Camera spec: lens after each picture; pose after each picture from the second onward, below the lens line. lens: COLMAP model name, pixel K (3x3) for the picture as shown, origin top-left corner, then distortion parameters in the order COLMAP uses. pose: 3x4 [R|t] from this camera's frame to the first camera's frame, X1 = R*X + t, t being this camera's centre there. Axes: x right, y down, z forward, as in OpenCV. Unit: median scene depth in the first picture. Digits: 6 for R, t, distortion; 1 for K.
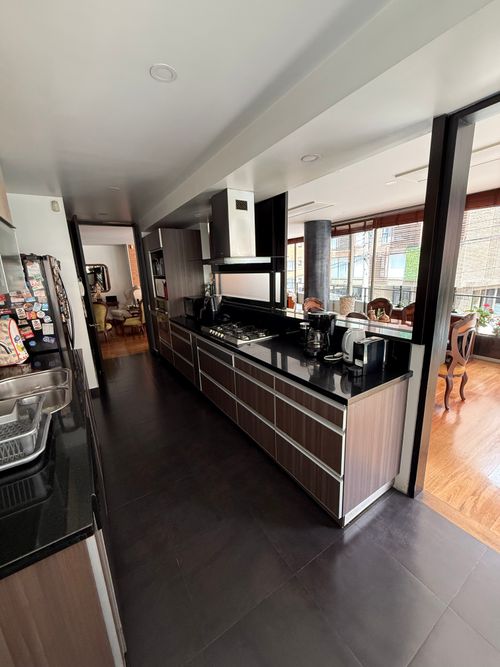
lens RADIAL K [[266.0, 0, 250.0], [0, 266.0, 333.5], [0, 0, 1]] dist [0.000220, 0.000188]
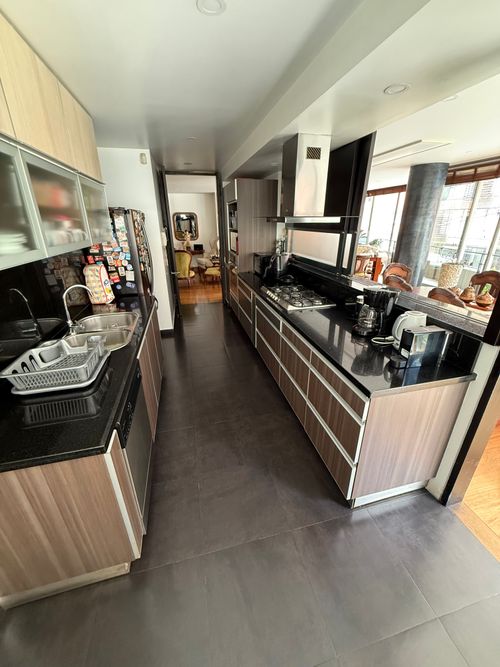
lens RADIAL K [[266.0, 0, 250.0], [0, 266.0, 333.5], [0, 0, 1]] dist [0.000220, 0.000188]
pose [[0.946290, 0.155679, -0.283372, 0.108133], [-0.104855, 0.976842, 0.186506, -0.041116], [0.305845, -0.146776, 0.940700, 0.020478]]
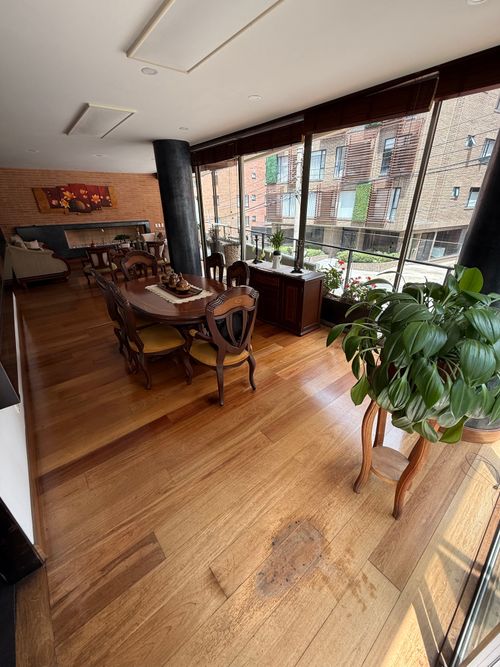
lens RADIAL K [[266.0, 0, 250.0], [0, 266.0, 333.5], [0, 0, 1]] dist [0.000220, 0.000188]
pose [[0.992596, -0.029642, 0.117788, 0.814467], [0.003594, 0.976507, 0.215455, -0.112246], [-0.121408, -0.213436, 0.969384, 0.274082]]
